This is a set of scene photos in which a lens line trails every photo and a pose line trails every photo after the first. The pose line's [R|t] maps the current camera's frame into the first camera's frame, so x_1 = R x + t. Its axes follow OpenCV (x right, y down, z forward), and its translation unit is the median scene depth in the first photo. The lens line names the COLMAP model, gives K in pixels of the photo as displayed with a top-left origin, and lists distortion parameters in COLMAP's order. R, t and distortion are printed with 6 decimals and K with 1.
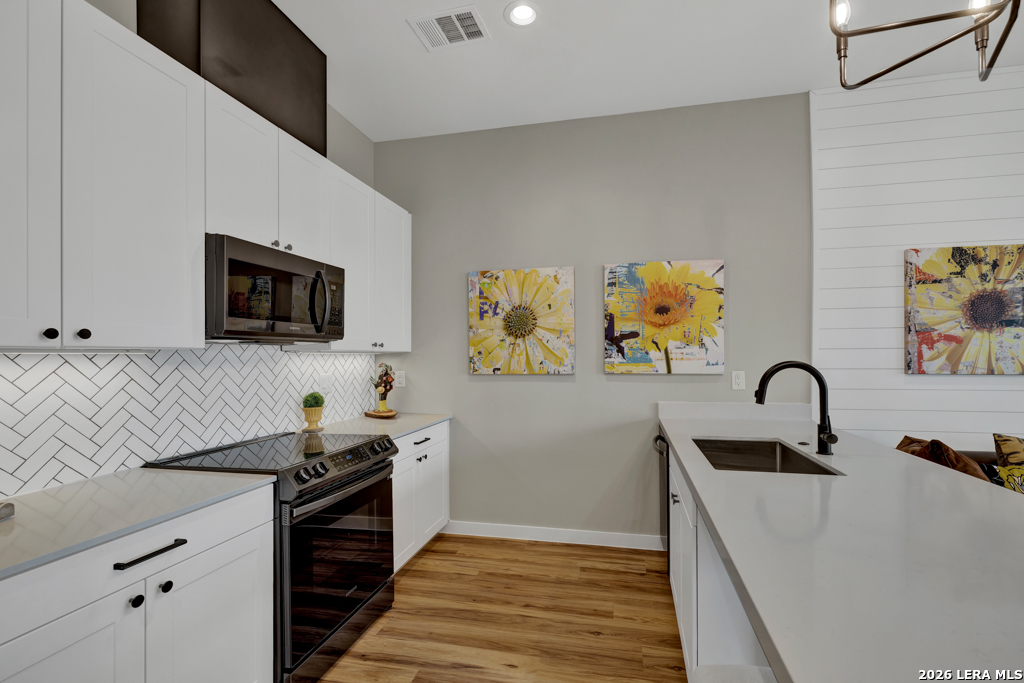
lens RADIAL K [[457.2, 0, 541.8], [0, 457.2, 348.2], [0, 0, 1]] dist [0.010227, 0.000732]
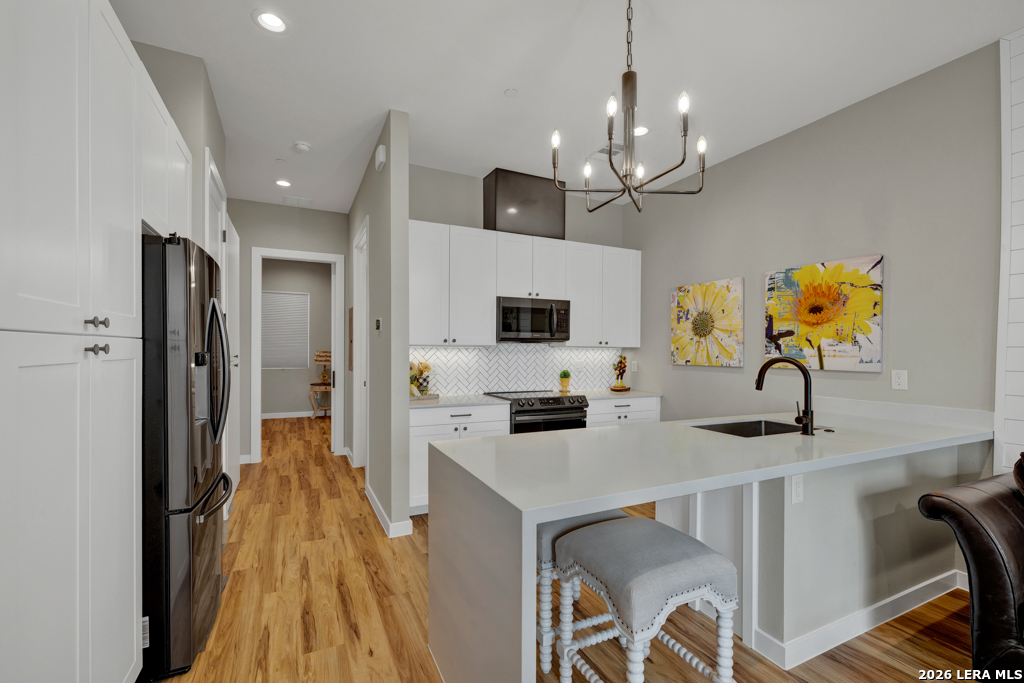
lens RADIAL K [[457.2, 0, 516.8], [0, 457.2, 349.5], [0, 0, 1]] dist [0.010227, 0.000732]
pose [[0.619006, 0.009573, -0.785328, 0.739482], [0.001401, 0.999911, 0.013293, -0.006429], [0.785385, -0.009329, 0.618937, -0.231457]]
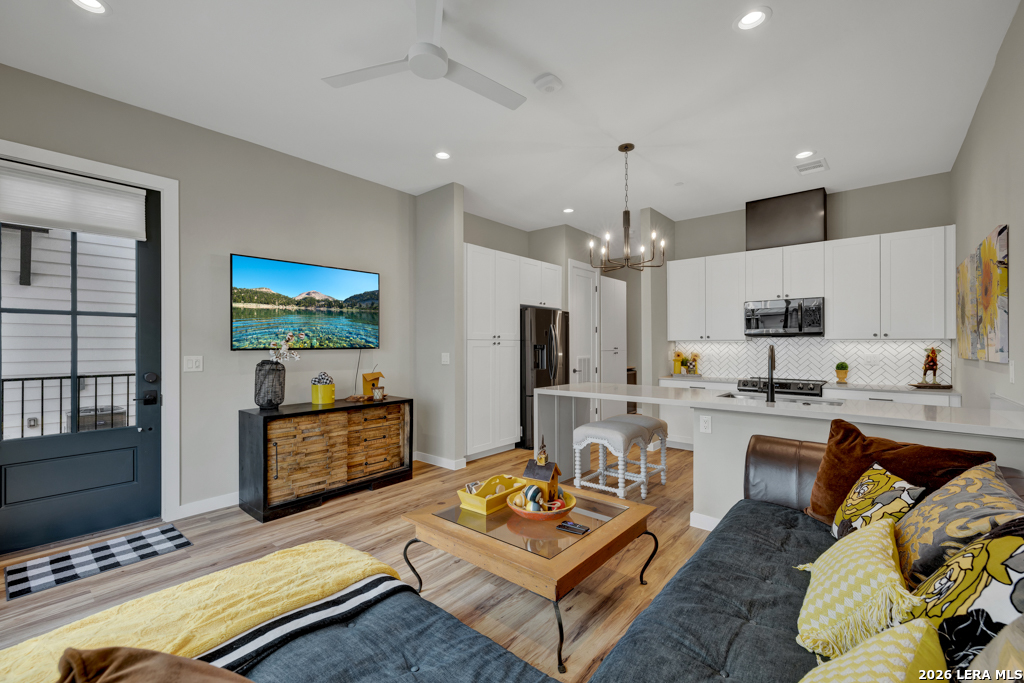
lens RADIAL K [[457.2, 0, 501.2], [0, 457.2, 334.2], [0, 0, 1]] dist [0.010227, 0.000732]
pose [[-0.483380, -0.011723, -0.875332, 1.734652], [0.016564, 0.999609, -0.022534, 0.002058], [0.875254, -0.025391, -0.482996, 0.661276]]
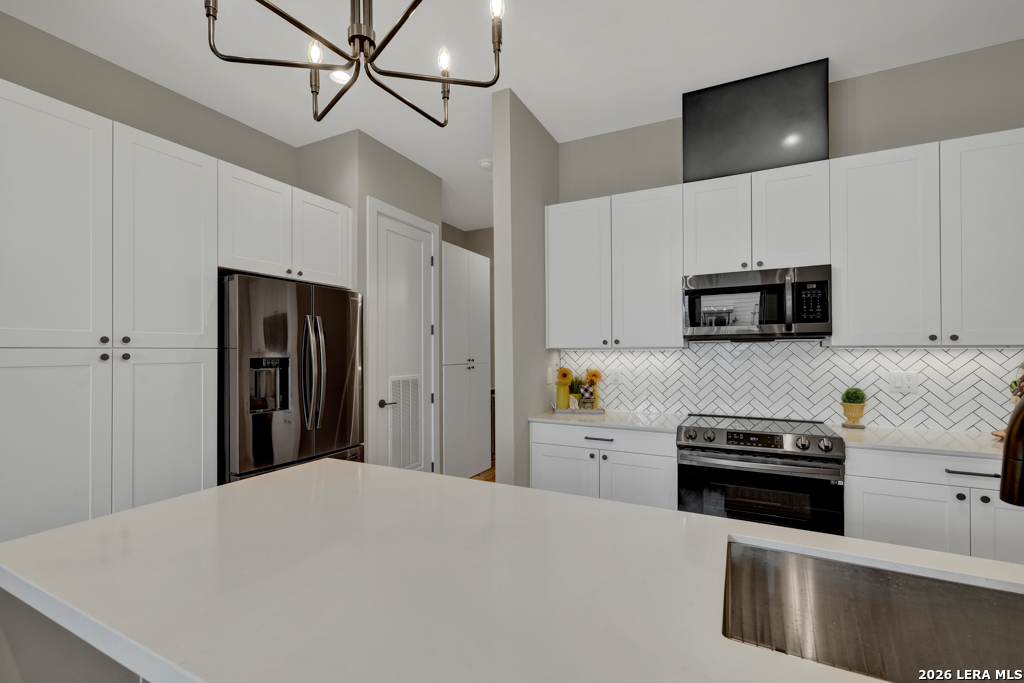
lens RADIAL K [[457.2, 0, 497.0], [0, 457.2, 345.0], [0, 0, 1]] dist [0.010227, 0.000732]
pose [[-0.269711, -0.004120, -0.962933, 0.644012], [0.019033, 0.999773, -0.009608, -0.002309], [0.962753, -0.020919, -0.269571, 0.500885]]
